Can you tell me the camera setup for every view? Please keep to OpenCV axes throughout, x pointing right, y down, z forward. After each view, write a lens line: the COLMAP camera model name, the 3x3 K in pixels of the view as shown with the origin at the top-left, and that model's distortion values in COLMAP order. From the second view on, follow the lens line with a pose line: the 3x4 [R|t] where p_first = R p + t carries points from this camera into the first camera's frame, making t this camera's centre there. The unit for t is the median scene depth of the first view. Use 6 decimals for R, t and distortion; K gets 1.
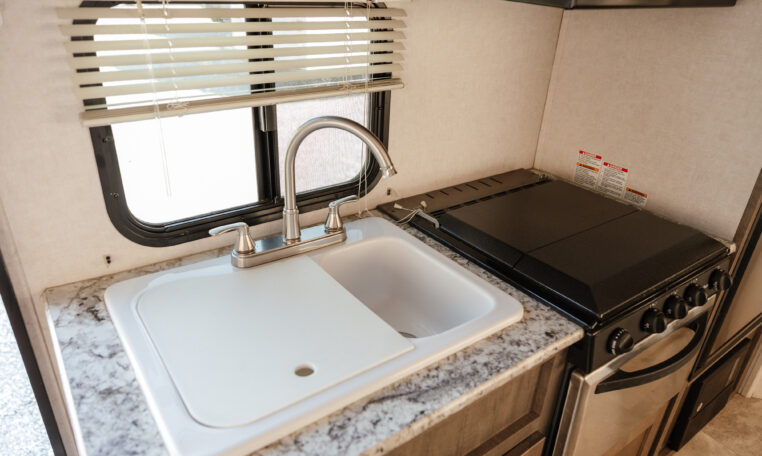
lens RADIAL K [[514.8, 0, 384.2], [0, 514.8, 227.4], [0, 0, 1]] dist [0.006230, -0.002146]
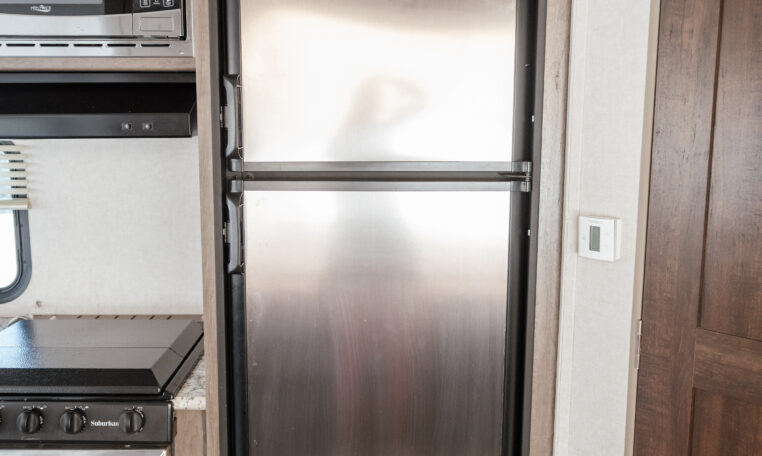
lens RADIAL K [[806.9, 0, 405.1], [0, 806.9, 226.5], [0, 0, 1]] dist [0.010324, -0.030969]
pose [[0.806329, 0.043649, -0.589855, 2.002677], [-0.238280, 0.936737, -0.256411, 0.036561], [0.541347, 0.347302, 0.765719, 0.092555]]
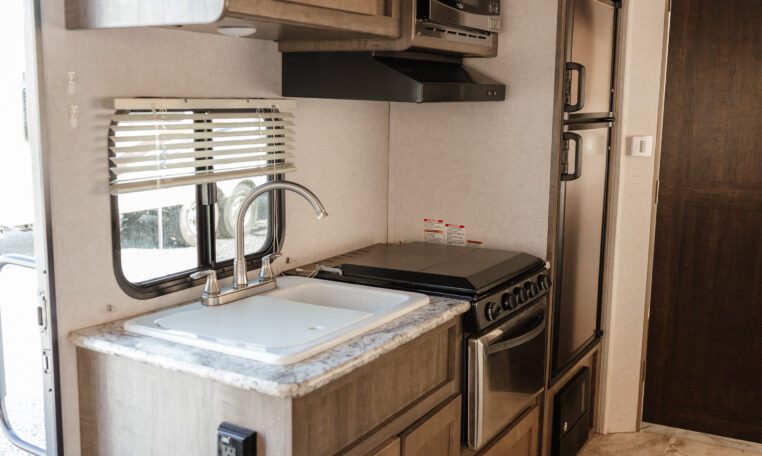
lens RADIAL K [[806.9, 0, 405.1], [0, 806.9, 226.5], [0, 0, 1]] dist [0.010324, -0.030969]
pose [[0.909299, -0.099575, 0.404055, -0.591263], [0.211831, 0.946497, -0.243456, 0.442868], [-0.358195, 0.306966, 0.881742, -0.885026]]
